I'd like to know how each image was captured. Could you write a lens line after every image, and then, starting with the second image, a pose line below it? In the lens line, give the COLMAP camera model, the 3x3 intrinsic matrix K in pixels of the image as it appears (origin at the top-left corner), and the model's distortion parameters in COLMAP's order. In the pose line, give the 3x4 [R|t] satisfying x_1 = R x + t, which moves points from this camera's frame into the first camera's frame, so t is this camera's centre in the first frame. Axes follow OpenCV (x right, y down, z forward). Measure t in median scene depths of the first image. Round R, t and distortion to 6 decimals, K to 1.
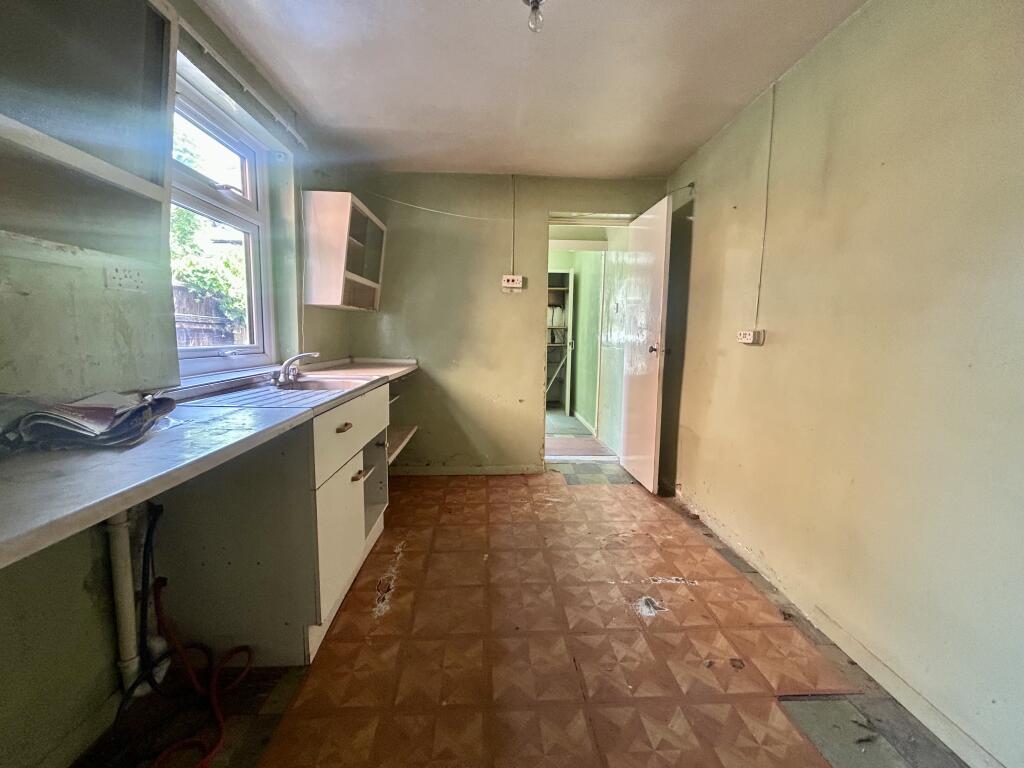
lens RADIAL K [[413.3, 0, 510.6], [0, 413.3, 381.8], [0, 0, 1]] dist [0.002688, -0.000784]
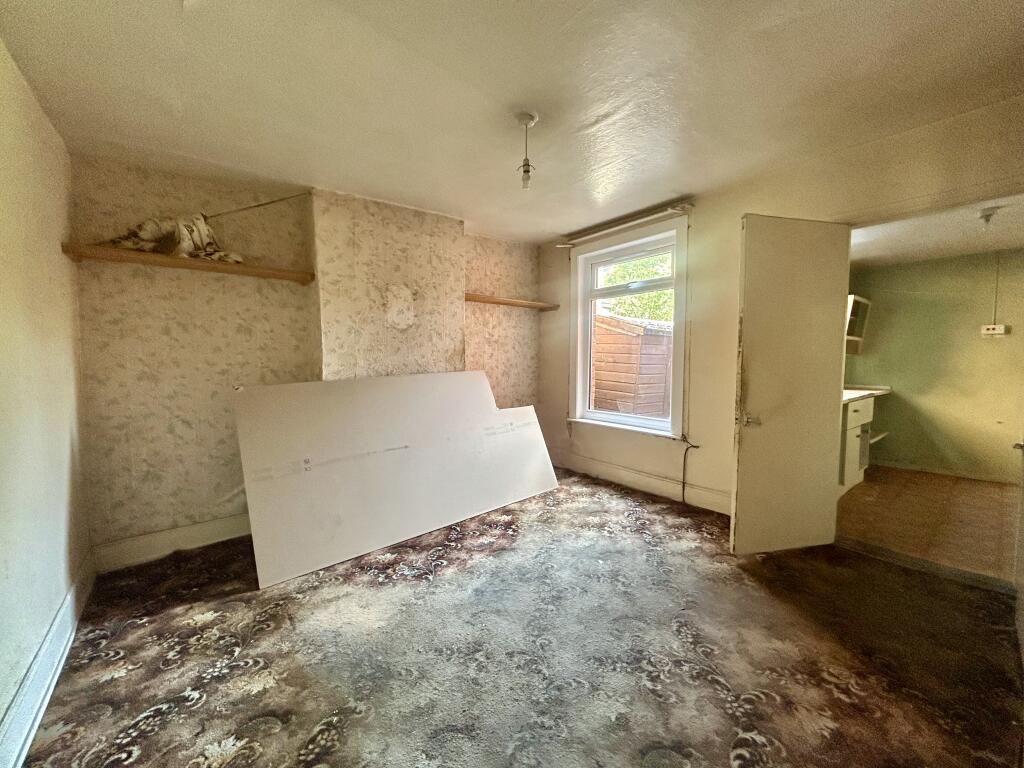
lens RADIAL K [[413.3, 0, 509.5], [0, 413.3, 385.8], [0, 0, 1]] dist [0.002688, -0.000784]
pose [[0.593257, 0.031579, -0.804394, 0.194262], [-0.088901, 0.995689, -0.026477, 0.129535], [0.800089, 0.087219, 0.593506, -1.221753]]
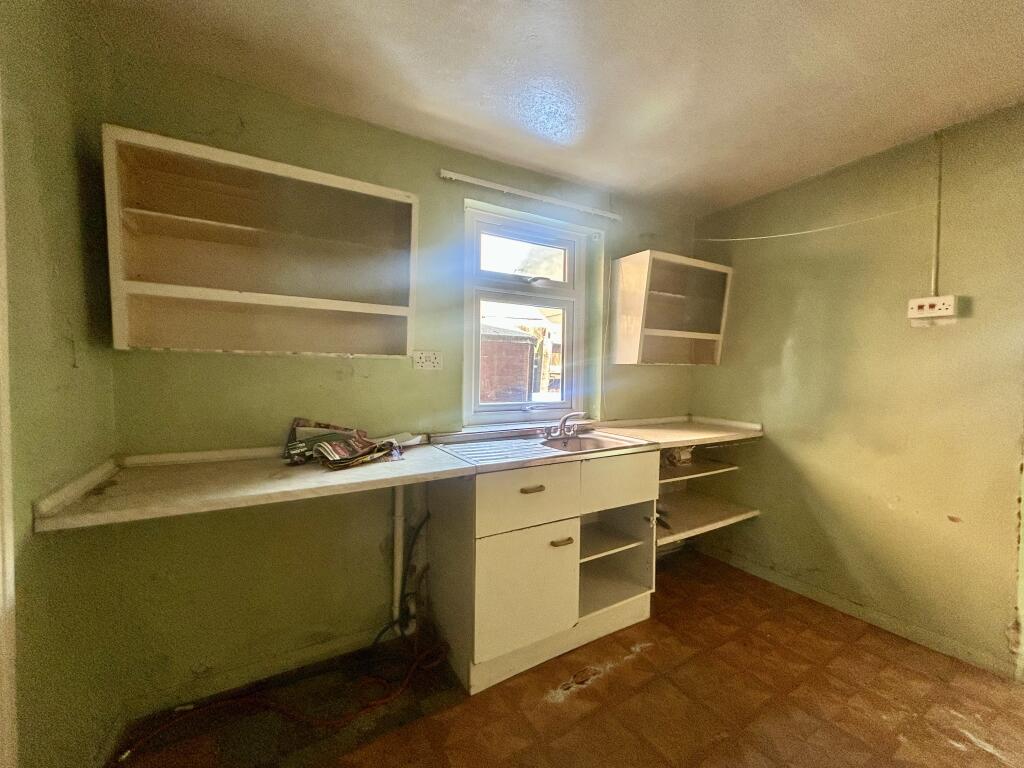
lens RADIAL K [[413.3, 0, 513.1], [0, 413.3, 383.8], [0, 0, 1]] dist [0.002688, -0.000784]
pose [[0.465405, 0.013467, -0.884995, 0.306595], [-0.101230, 0.994133, -0.038108, -0.067796], [0.879290, 0.107324, 0.464038, 0.278909]]
